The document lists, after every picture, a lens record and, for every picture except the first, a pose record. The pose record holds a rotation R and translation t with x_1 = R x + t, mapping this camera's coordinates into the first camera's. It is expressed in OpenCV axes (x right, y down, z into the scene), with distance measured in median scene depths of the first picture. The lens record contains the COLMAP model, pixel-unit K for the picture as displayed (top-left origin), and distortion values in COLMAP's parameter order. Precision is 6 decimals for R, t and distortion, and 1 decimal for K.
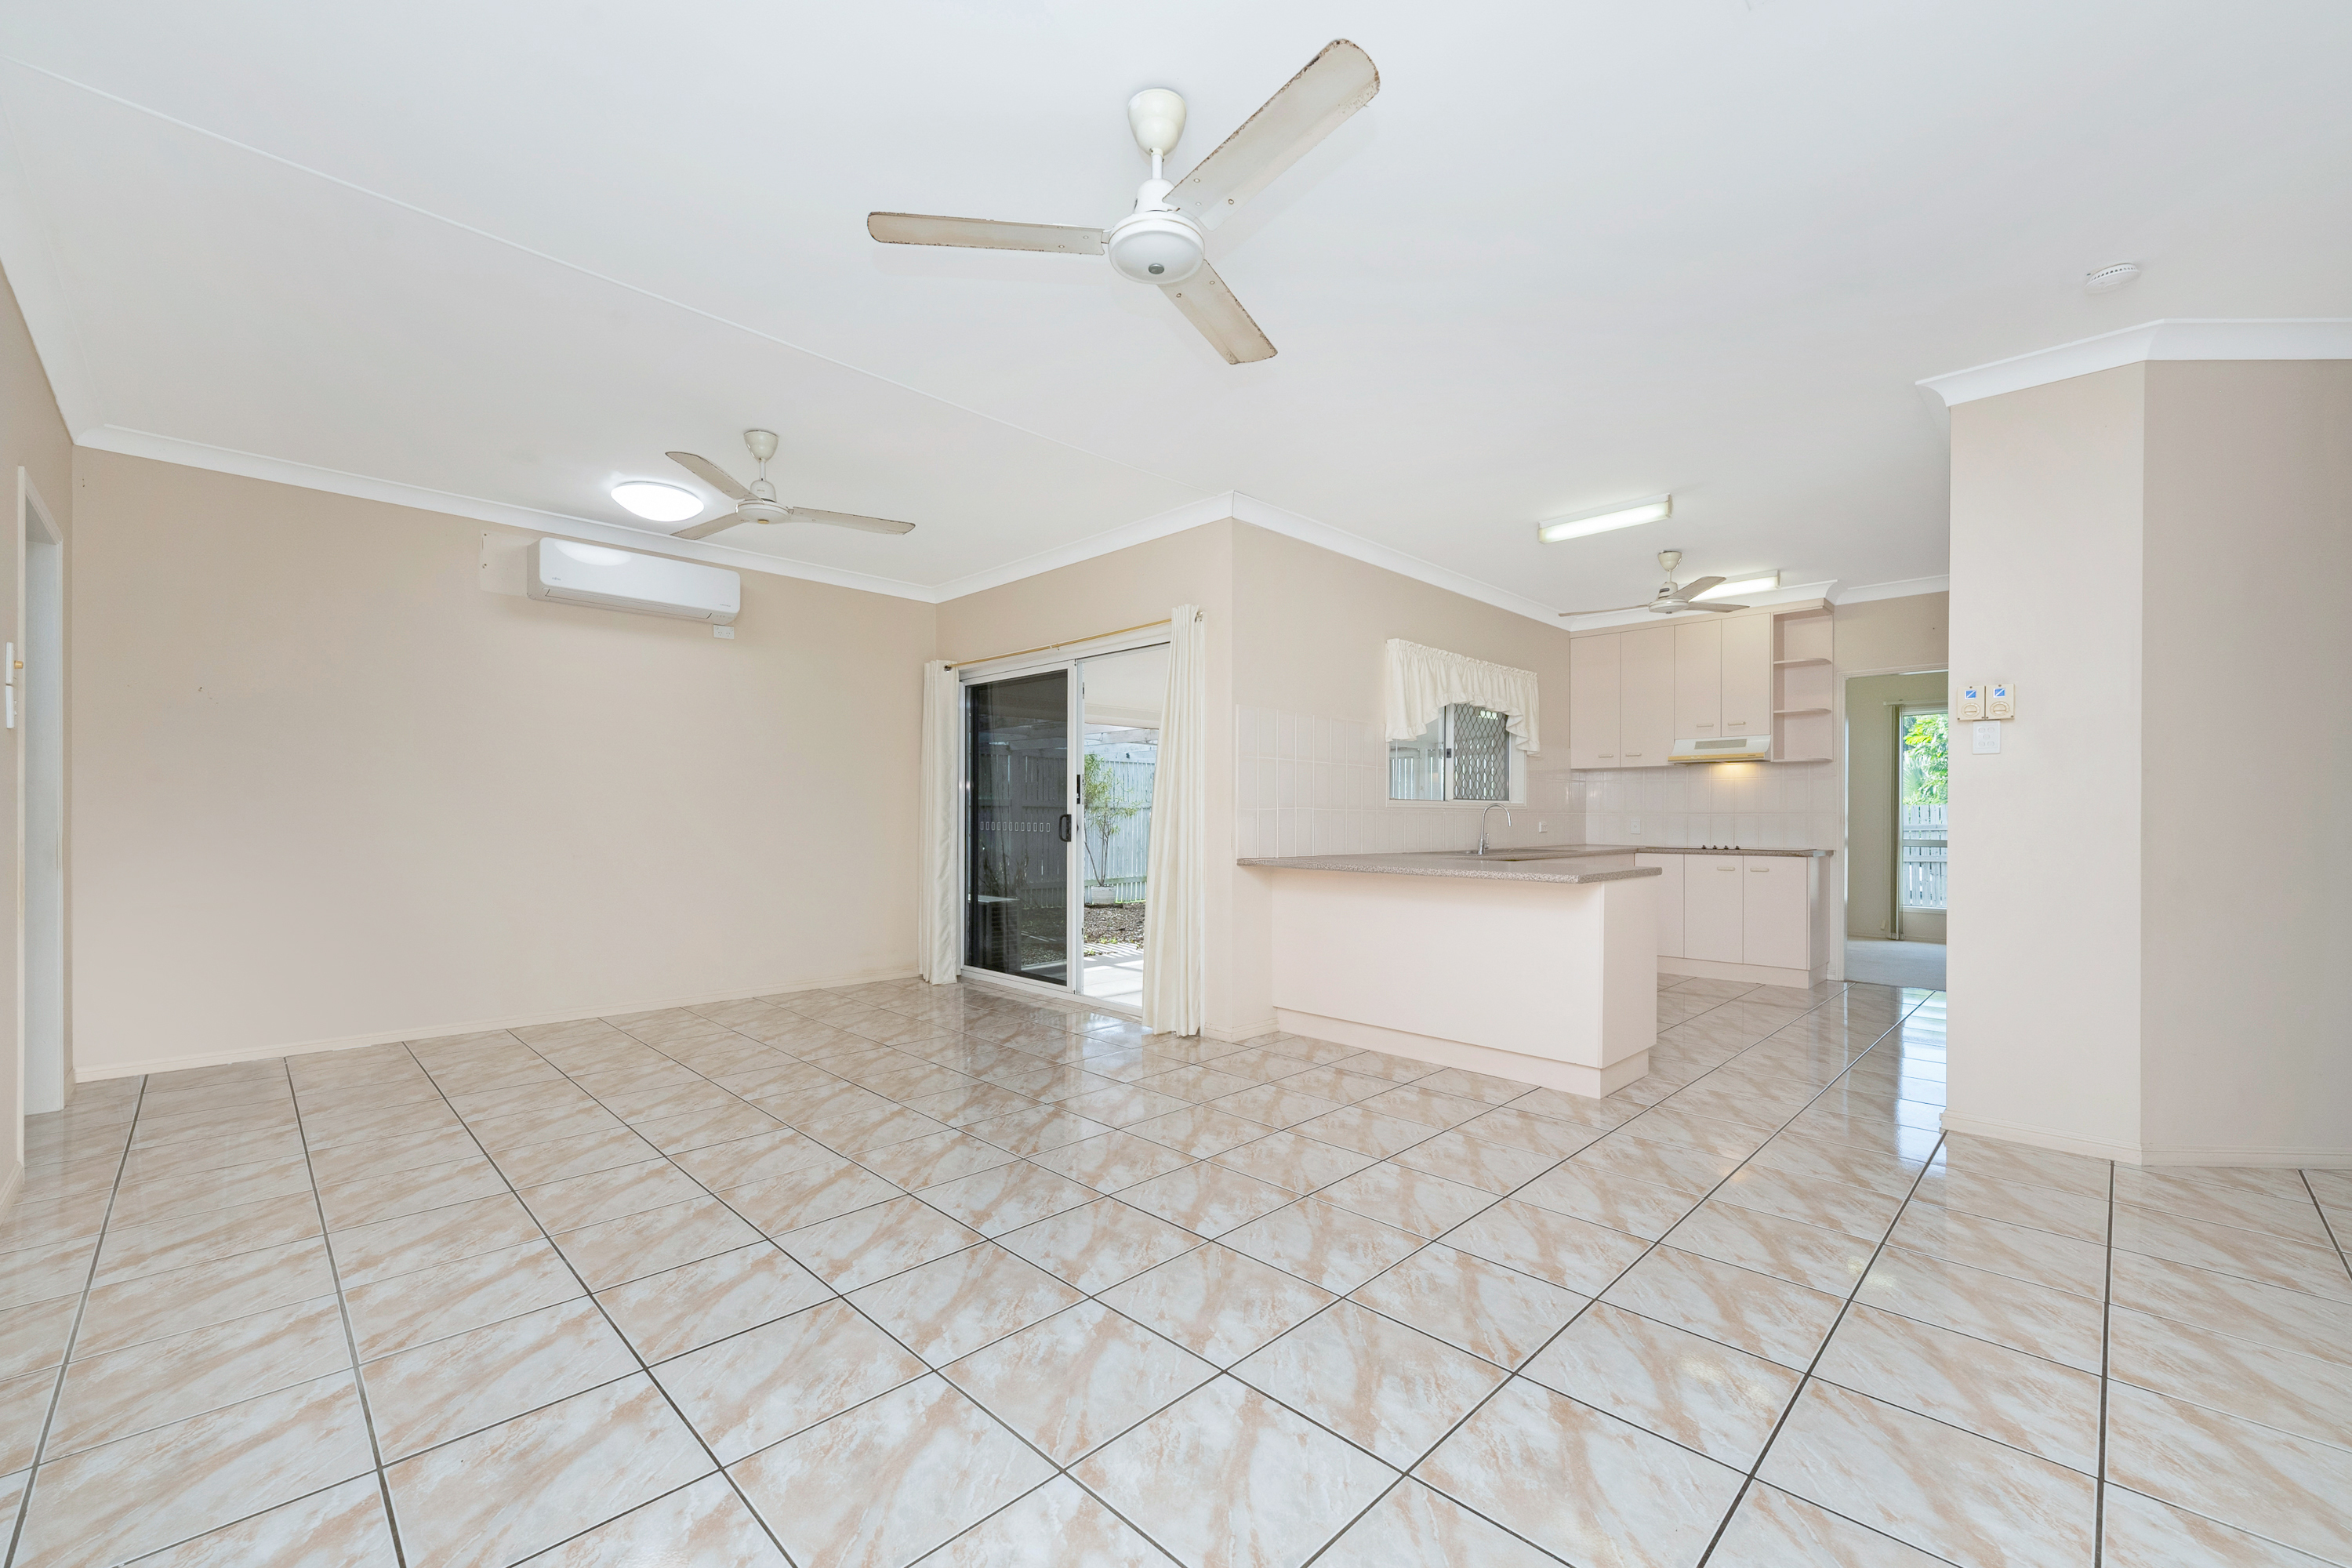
lens RADIAL K [[948.1, 0, 1176.0], [0, 948.1, 784.0], [0, 0, 1]] dist [0.000973, 0.000032]
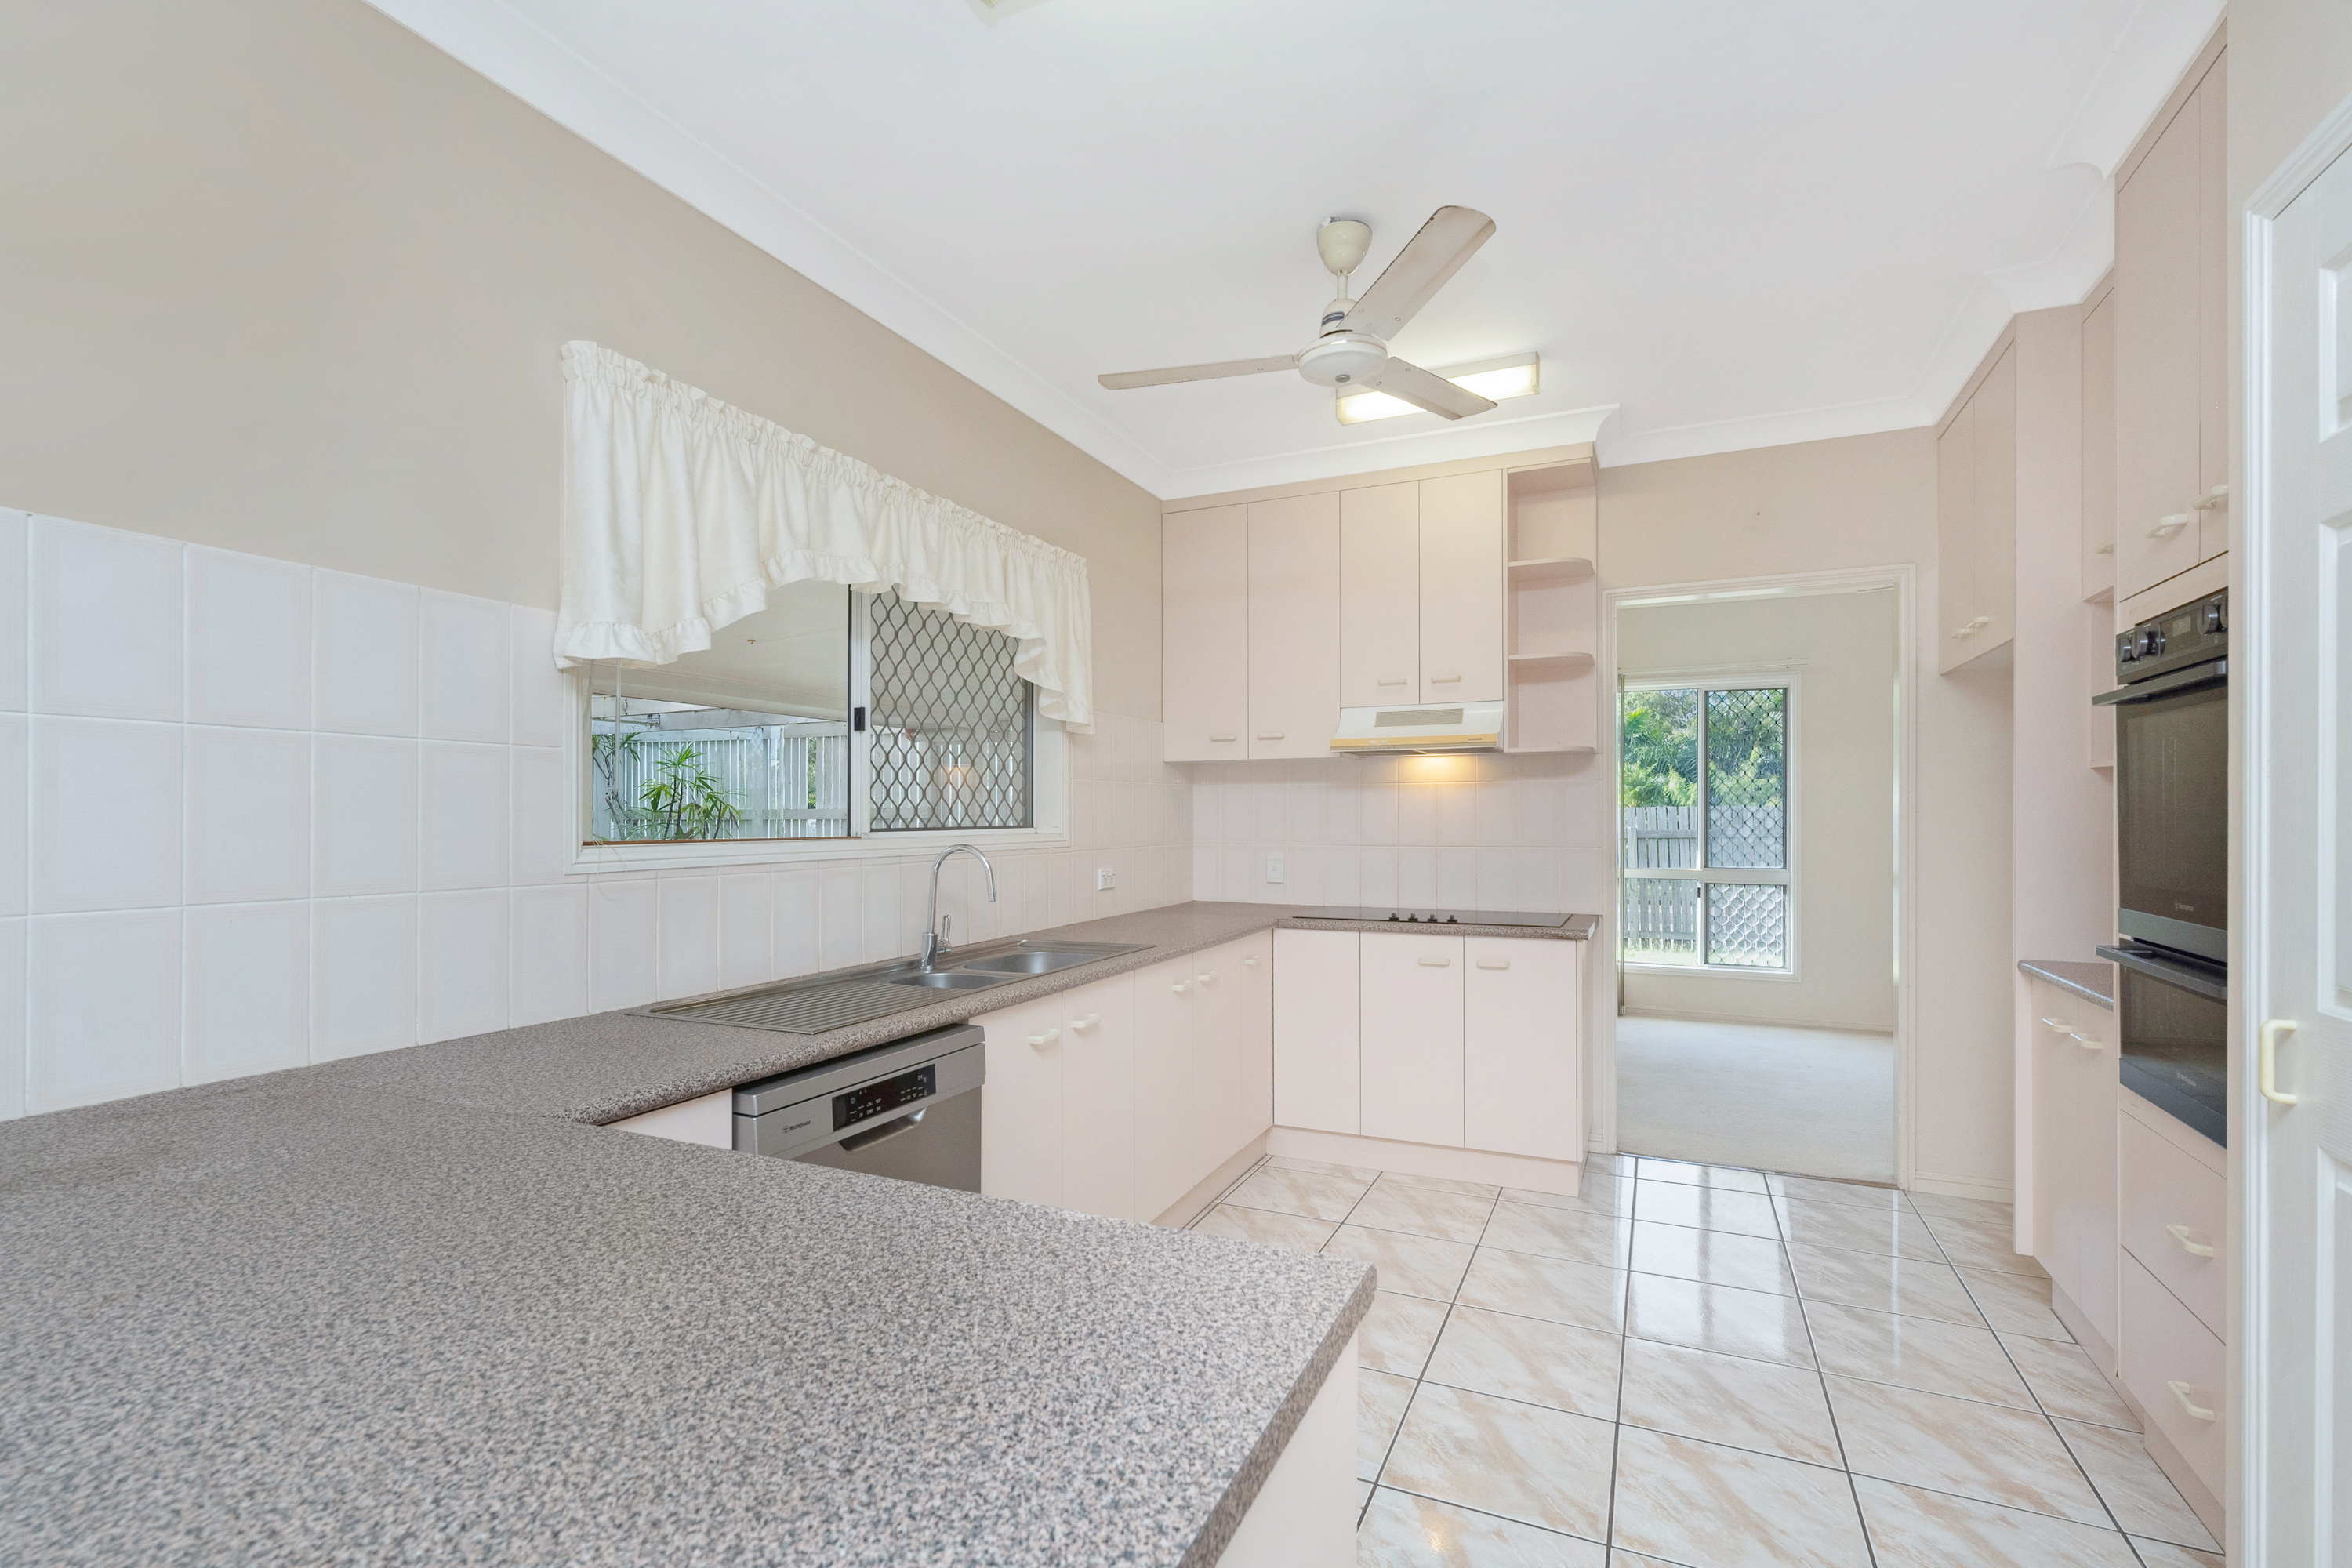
lens RADIAL K [[1072.5, 0, 1176.0], [0, 1072.5, 784.0], [0, 0, 1]] dist [0.000047, 0.000003]
pose [[0.934566, 0.000337, 0.355791, 0.238521], [0.002368, 0.999972, -0.007166, -0.001106], [-0.355783, 0.007539, 0.934538, 0.497339]]
